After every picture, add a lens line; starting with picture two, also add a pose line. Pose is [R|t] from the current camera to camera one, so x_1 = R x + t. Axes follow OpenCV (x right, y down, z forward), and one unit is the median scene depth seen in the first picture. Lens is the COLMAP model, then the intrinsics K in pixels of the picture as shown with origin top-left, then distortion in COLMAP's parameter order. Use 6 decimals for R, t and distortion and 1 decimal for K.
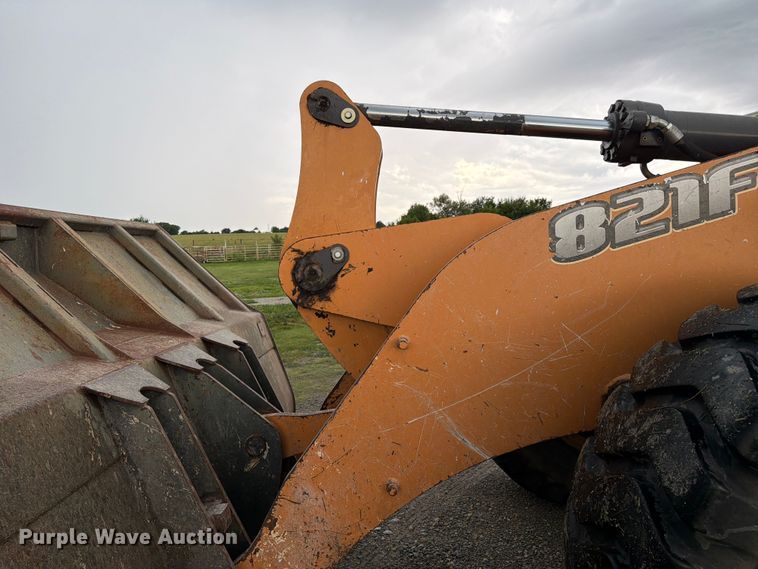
lens RADIAL K [[533.6, 0, 377.9], [0, 533.6, 281.8], [0, 0, 1]] dist [0.109240, -0.201573]
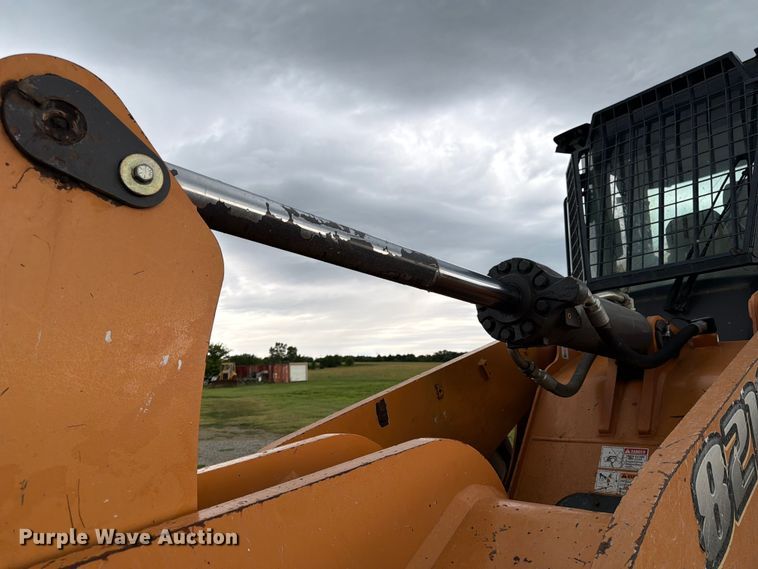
lens RADIAL K [[529.1, 0, 379.1], [0, 529.1, 282.7], [0, 0, 1]] dist [0.108482, -0.143559]
pose [[0.714924, 0.131356, 0.686752, -0.177416], [0.060603, 0.966857, -0.248021, -0.147059], [-0.696570, 0.218935, 0.683269, 0.677013]]
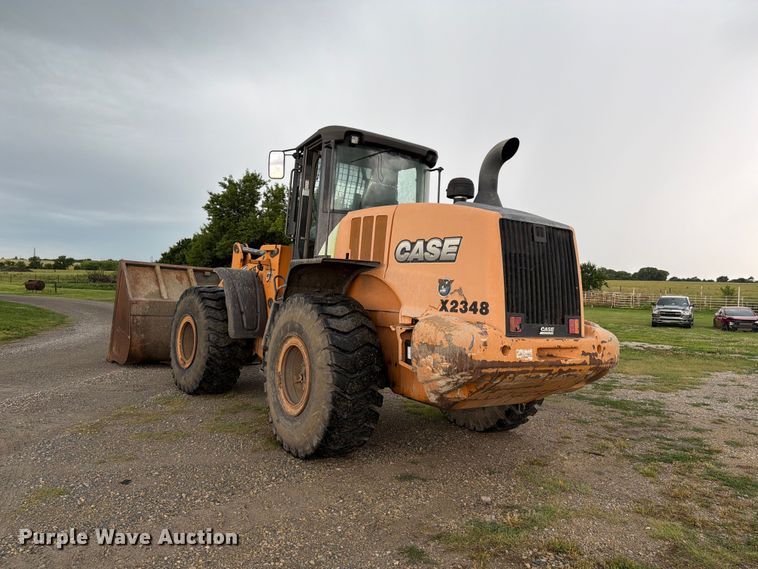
lens RADIAL K [[528.9, 0, 382.5], [0, 528.9, 291.9], [0, 0, 1]] dist [0.167447, -0.272408]
pose [[0.663151, 0.073384, -0.744880, 3.935492], [-0.119085, 0.992850, -0.008205, -0.092179], [0.738952, 0.094145, 0.667148, -0.949544]]
